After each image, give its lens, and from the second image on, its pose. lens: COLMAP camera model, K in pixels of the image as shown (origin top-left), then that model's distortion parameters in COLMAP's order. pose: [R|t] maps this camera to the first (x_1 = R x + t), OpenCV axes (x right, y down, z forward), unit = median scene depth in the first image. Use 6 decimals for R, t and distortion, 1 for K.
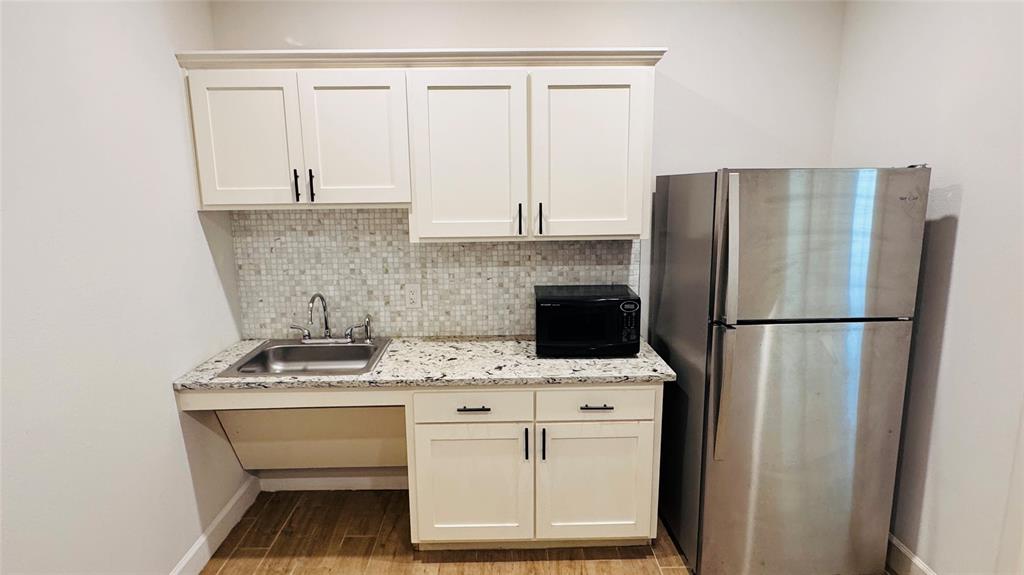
lens RADIAL K [[567.7, 0, 512.0], [0, 567.7, 287.5], [0, 0, 1]] dist [0.016223, -0.000005]
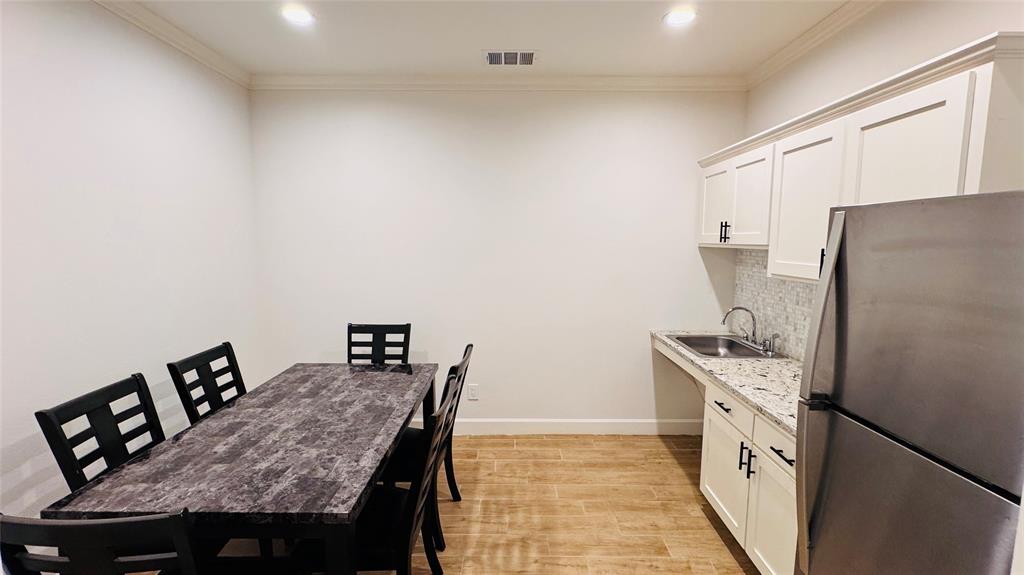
lens RADIAL K [[434.1, 0, 512.0], [0, 434.1, 287.5], [0, 0, 1]] dist [-0.000364, 0.000005]
pose [[-0.015023, 0.123437, -0.992239, 0.785430], [-0.190844, 0.973754, 0.124027, -0.066642], [0.981505, 0.191226, 0.008929, 0.440262]]
